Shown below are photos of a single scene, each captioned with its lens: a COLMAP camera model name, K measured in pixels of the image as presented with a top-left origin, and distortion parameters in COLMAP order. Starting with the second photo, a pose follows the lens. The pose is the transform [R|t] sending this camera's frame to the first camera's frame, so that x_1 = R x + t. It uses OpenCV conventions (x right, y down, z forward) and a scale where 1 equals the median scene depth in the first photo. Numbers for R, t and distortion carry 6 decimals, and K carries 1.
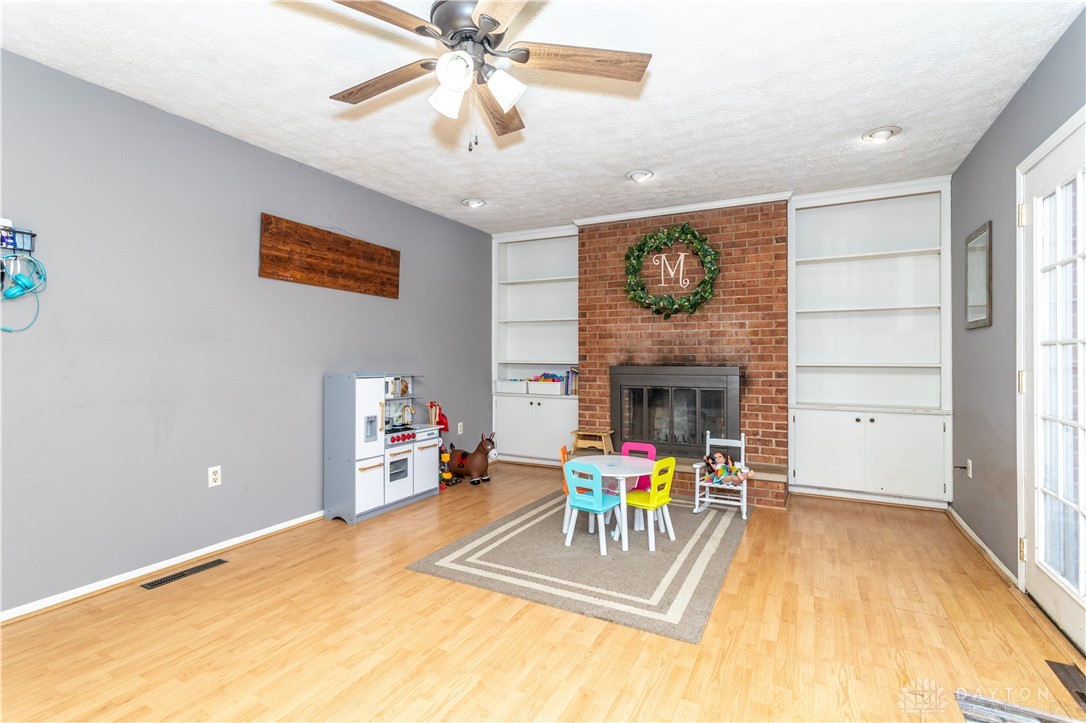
lens RADIAL K [[521.0, 0, 526.9], [0, 521.0, 354.5], [0, 0, 1]] dist [-0.001730, 0.005572]
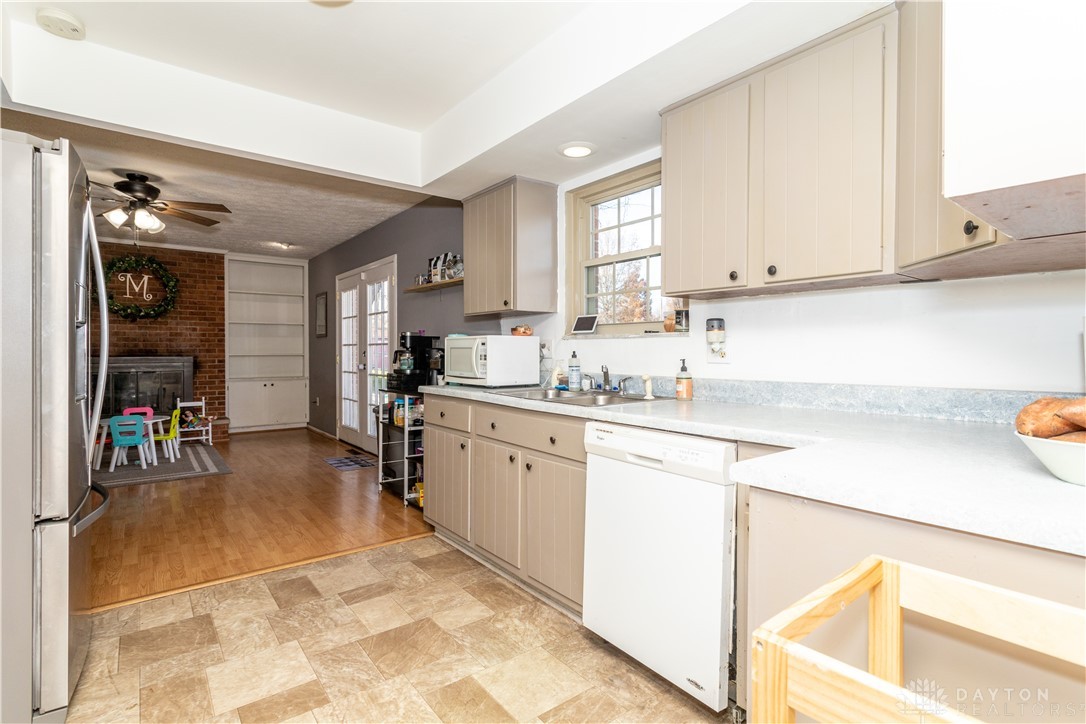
lens RADIAL K [[521.0, 0, 547.9], [0, 521.0, 355.3], [0, 0, 1]] dist [-0.001730, 0.005572]
pose [[0.397740, -0.009352, 0.917450, -0.590402], [-0.002421, 0.999934, 0.011242, 0.000193], [-0.917495, -0.006693, 0.397691, -0.574807]]
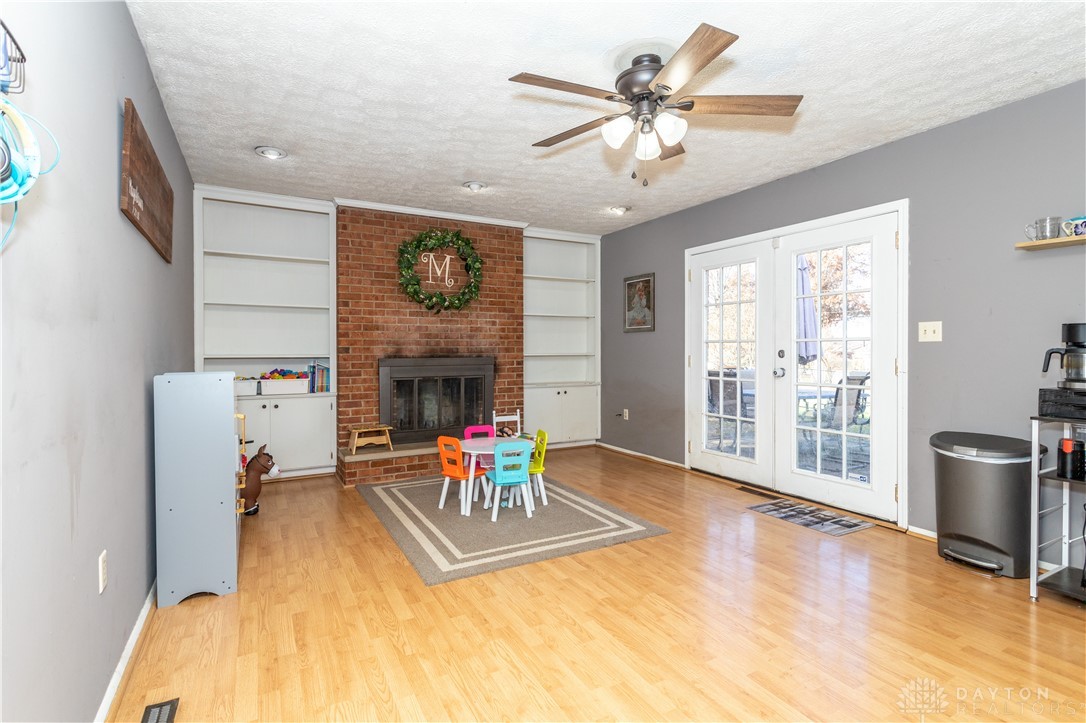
lens RADIAL K [[521.0, 0, 571.3], [0, 521.0, 356.6], [0, 0, 1]] dist [-0.001730, 0.005572]
pose [[0.527045, -0.014758, 0.849709, -0.540669], [-0.000844, 0.999840, 0.017889, 0.000305], [-0.849837, -0.010146, 0.526948, 0.204247]]
